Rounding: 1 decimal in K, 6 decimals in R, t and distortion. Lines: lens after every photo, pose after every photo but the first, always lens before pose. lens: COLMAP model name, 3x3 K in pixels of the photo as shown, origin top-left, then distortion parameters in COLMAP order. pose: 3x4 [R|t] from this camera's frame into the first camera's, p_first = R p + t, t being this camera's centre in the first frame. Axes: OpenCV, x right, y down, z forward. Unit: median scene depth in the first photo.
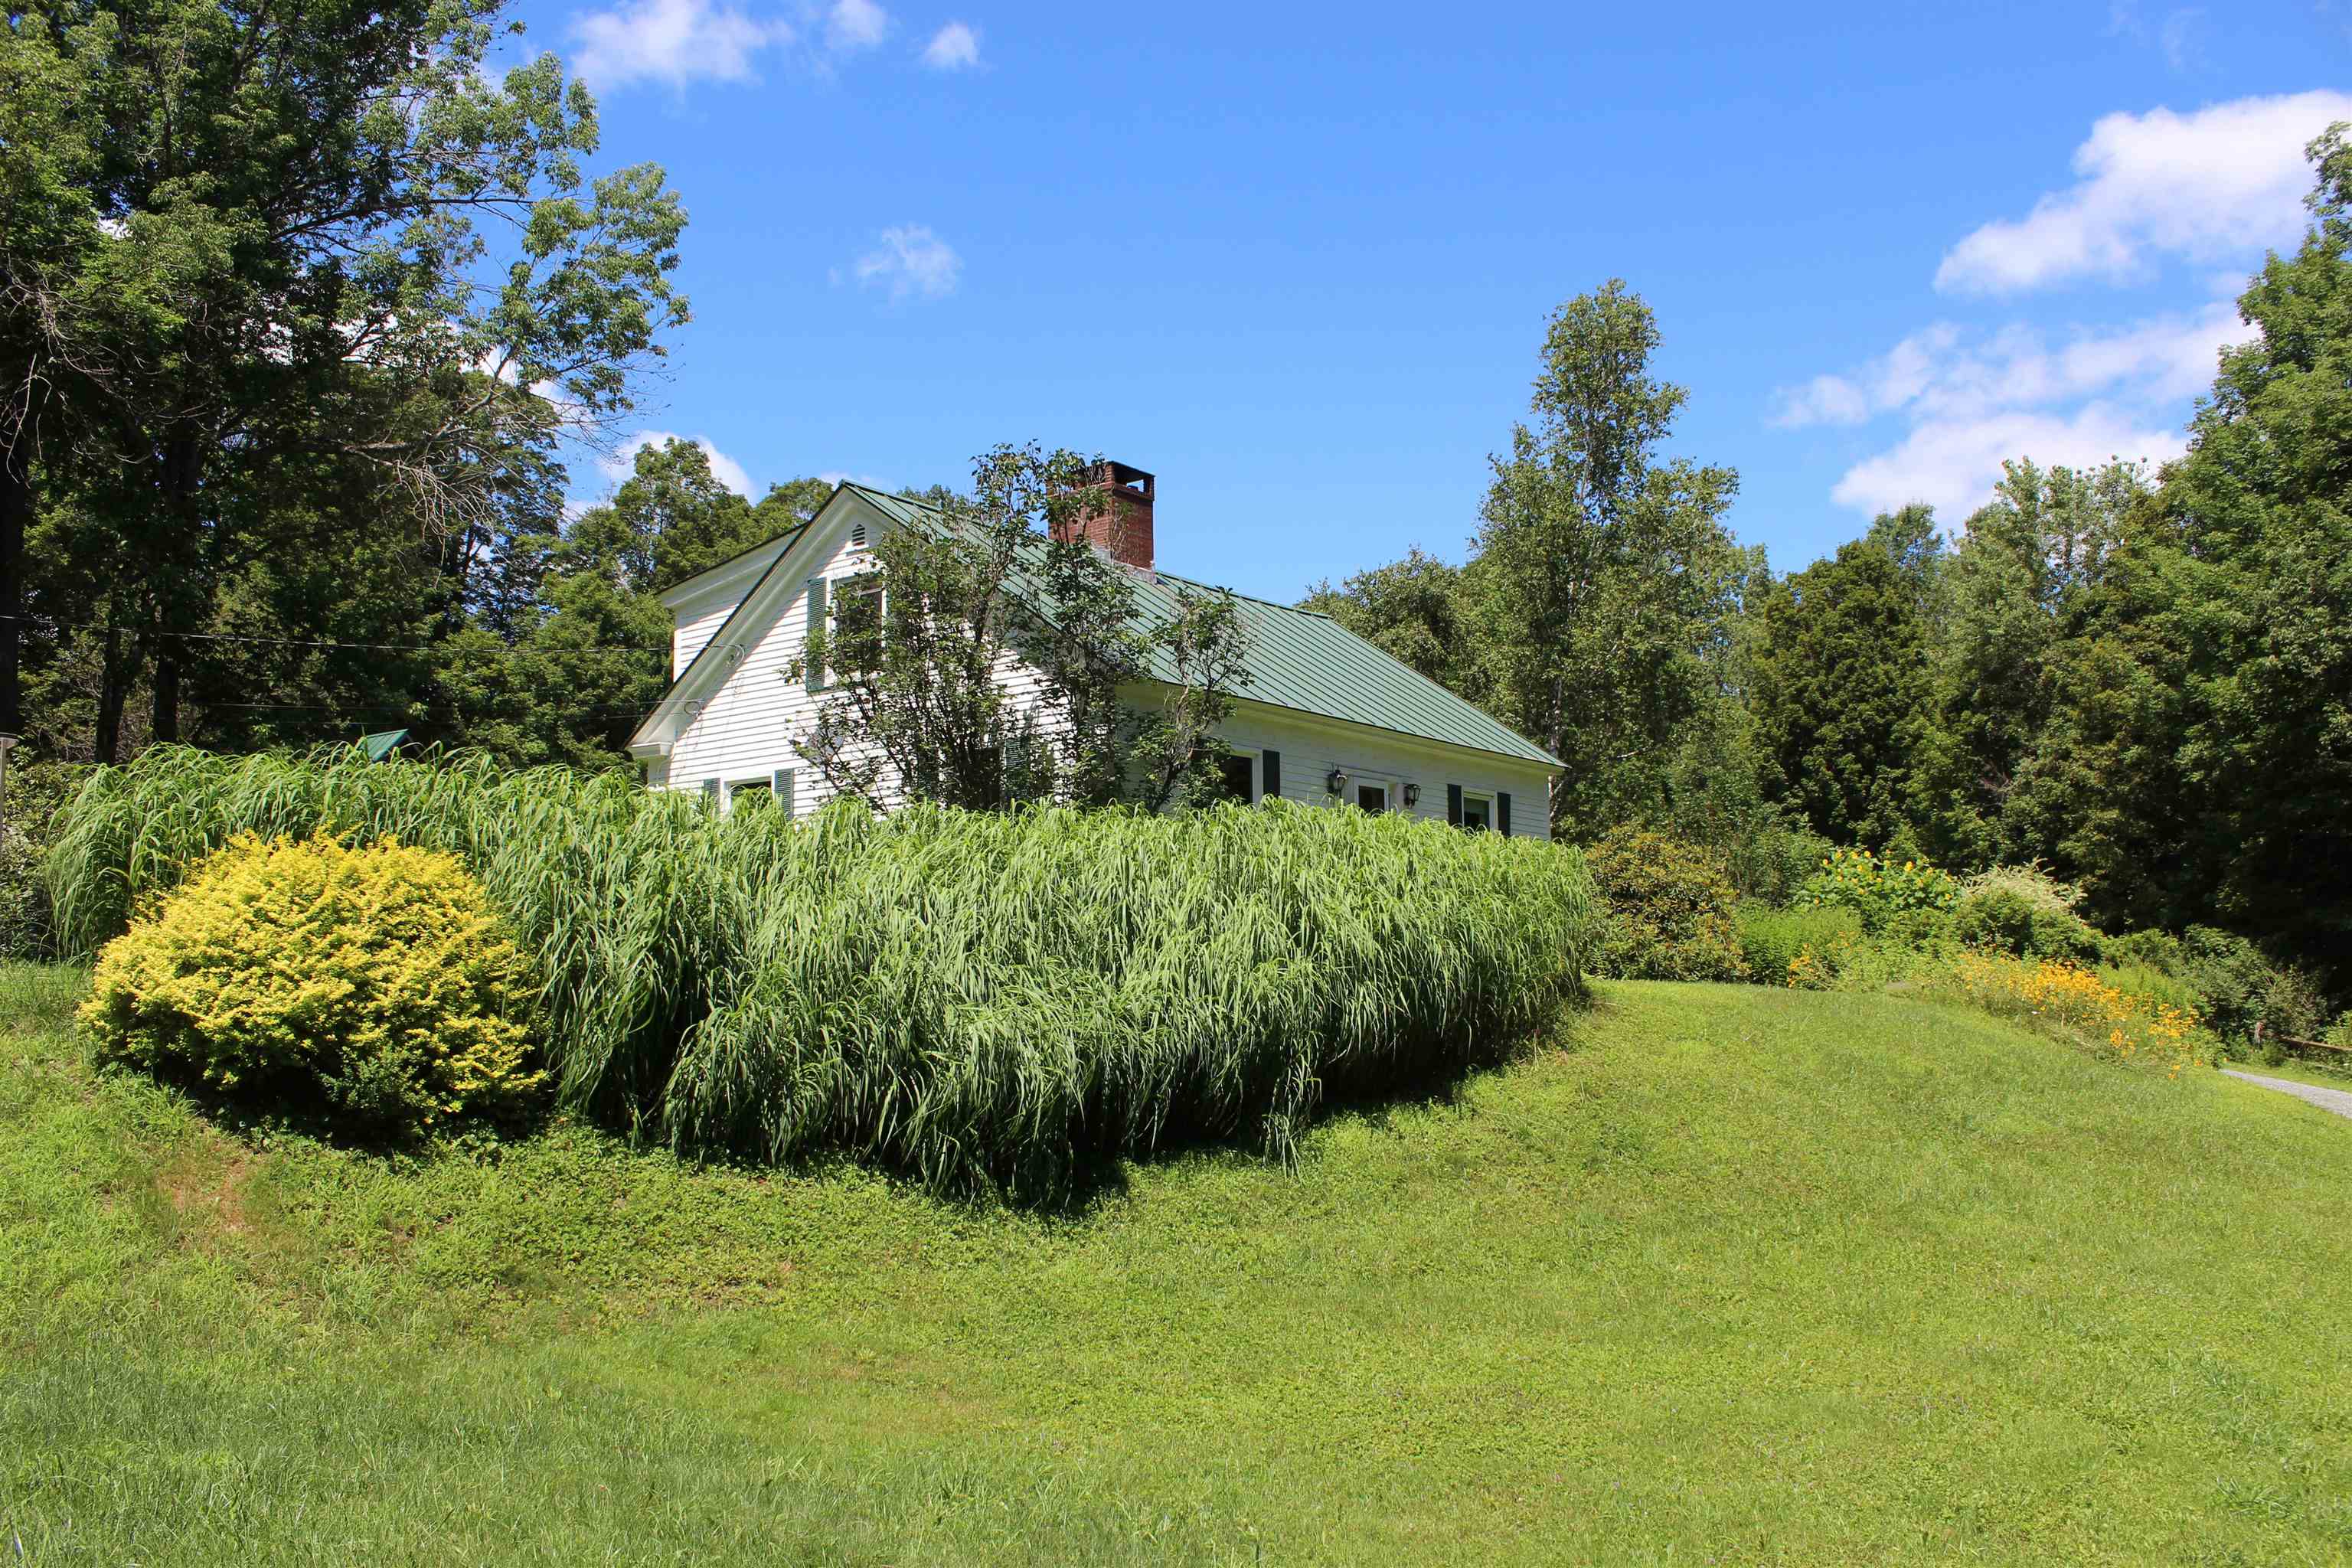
lens RADIAL K [[1969.2, 0, 1176.0], [0, 1969.2, 784.0], [0, 0, 1]] dist [-0.095588, 0.003738]
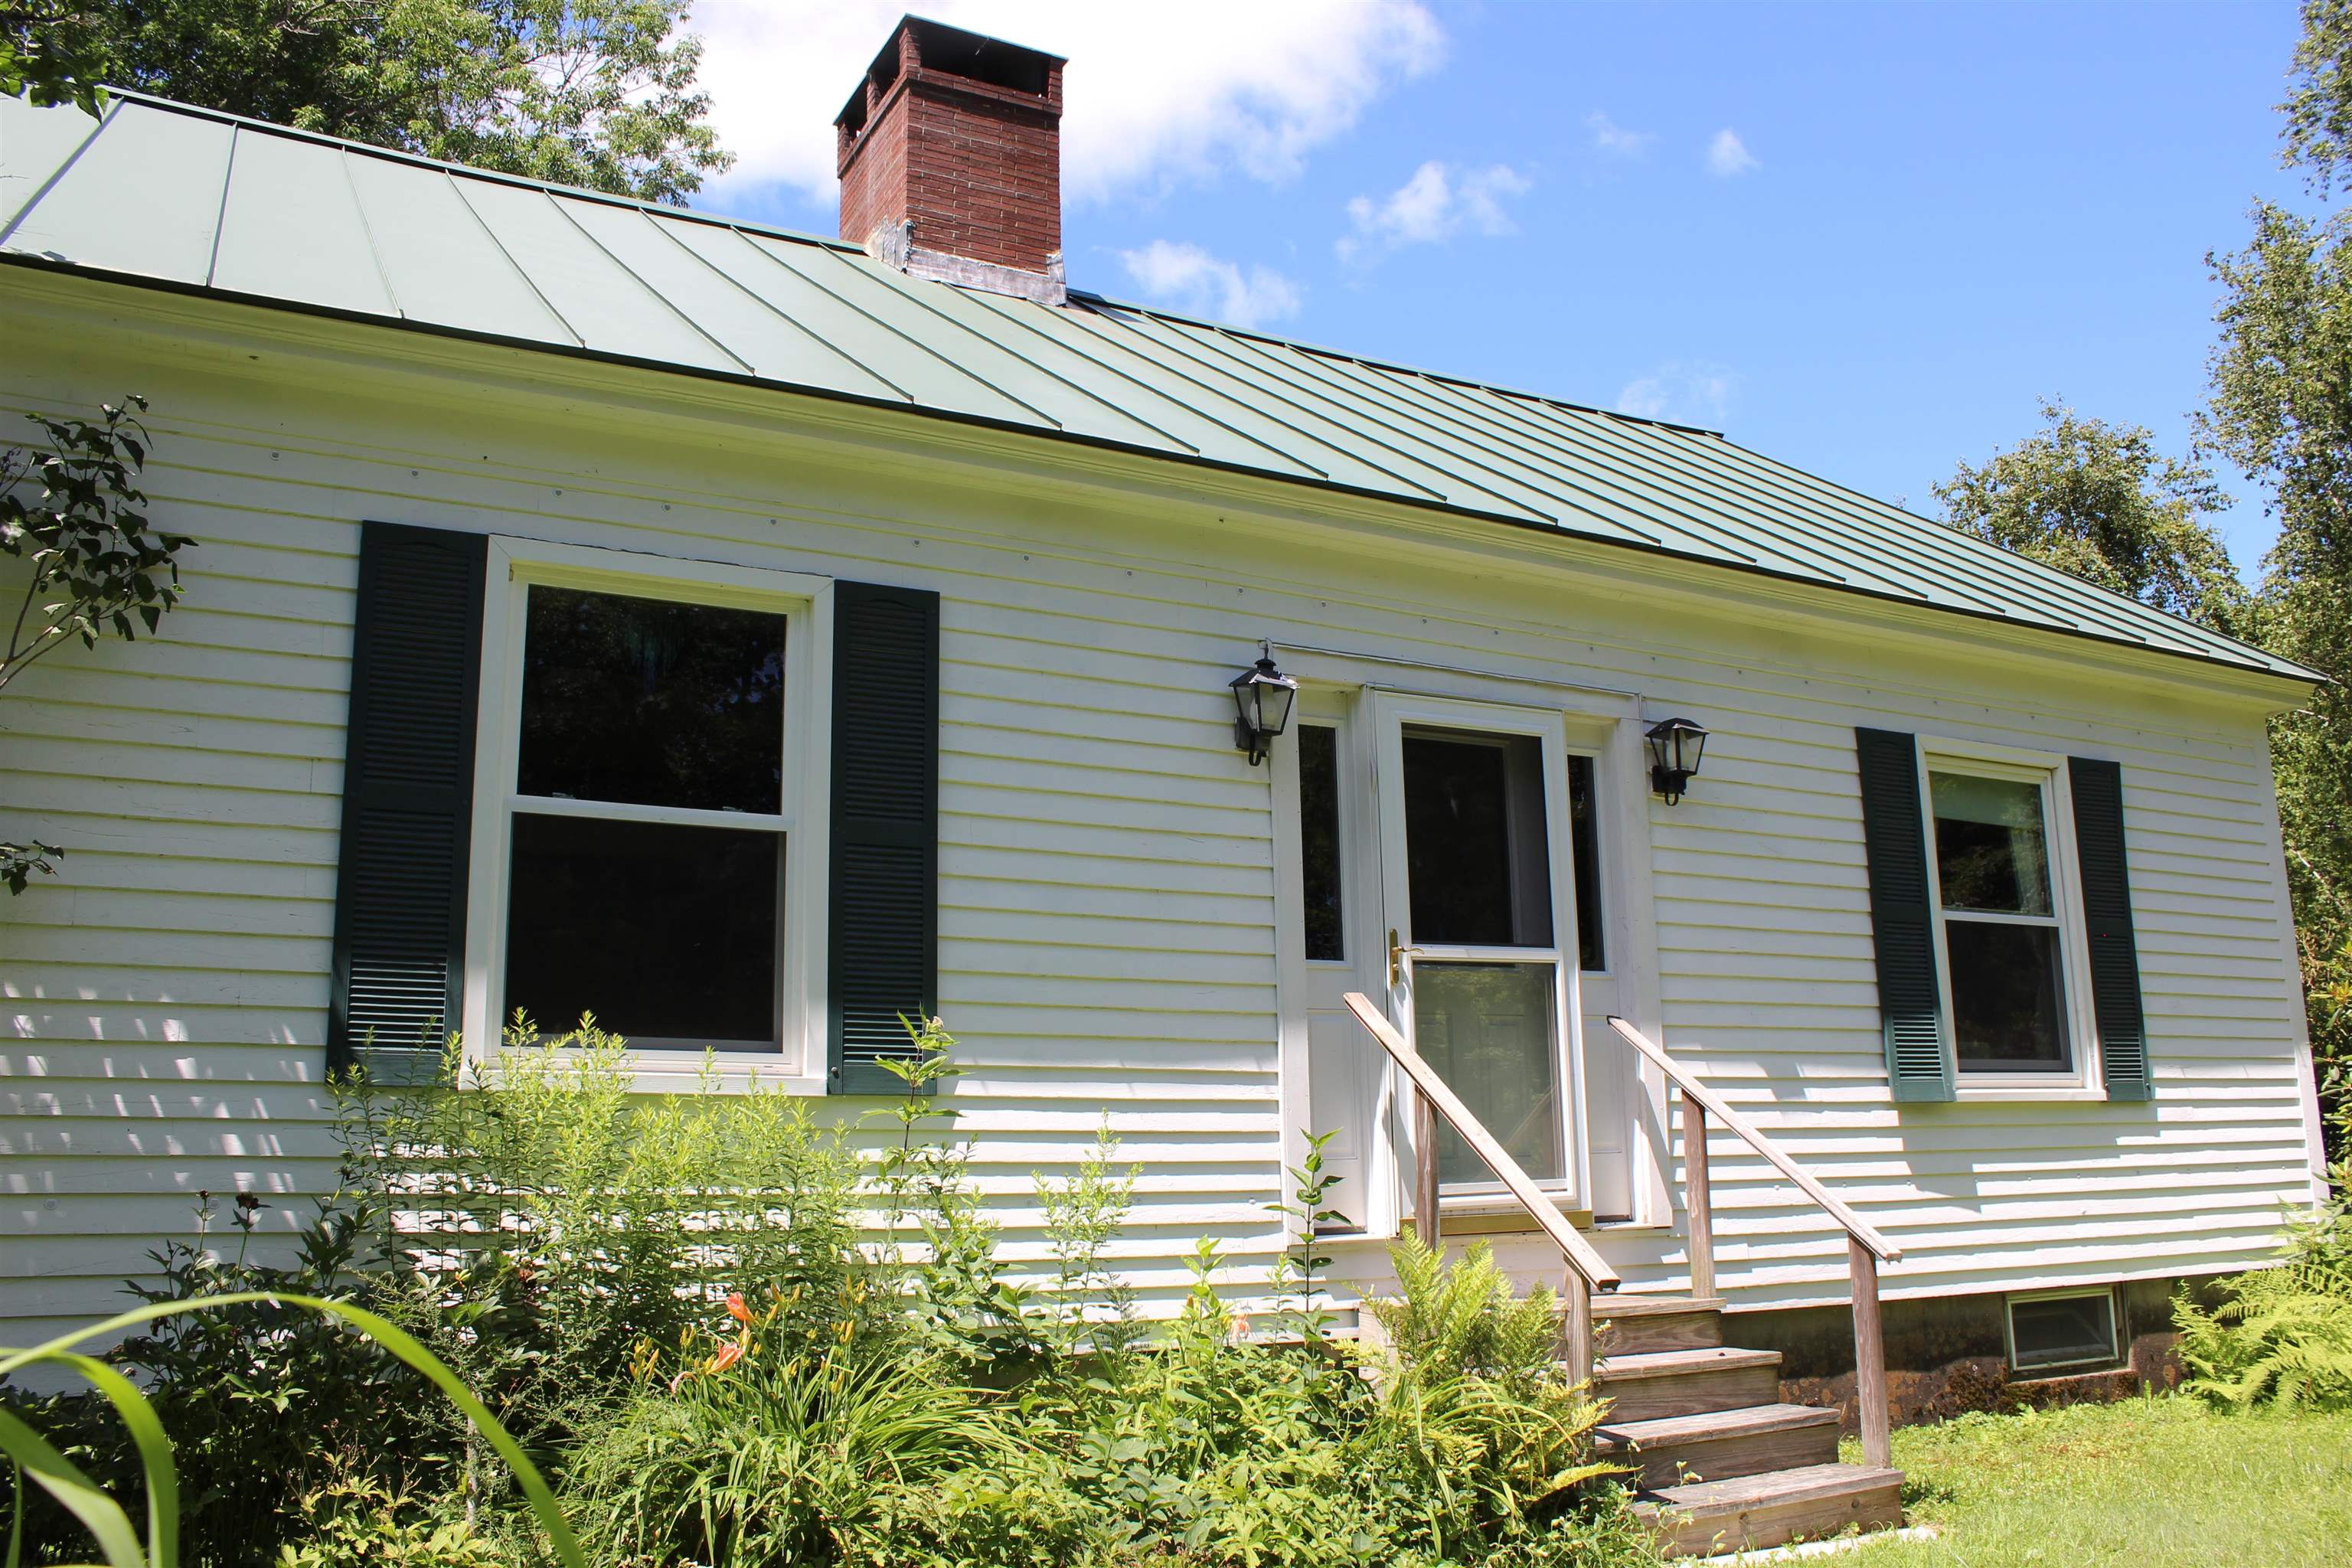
lens RADIAL K [[1969.2, 0, 1176.0], [0, 1969.2, 784.0], [0, 0, 1]] dist [-0.095588, 0.003738]
pose [[0.913685, -0.088784, -0.396608, 0.116623], [0.055232, 0.993919, -0.095257, 0.022635], [0.402654, 0.065130, 0.913032, 0.497629]]
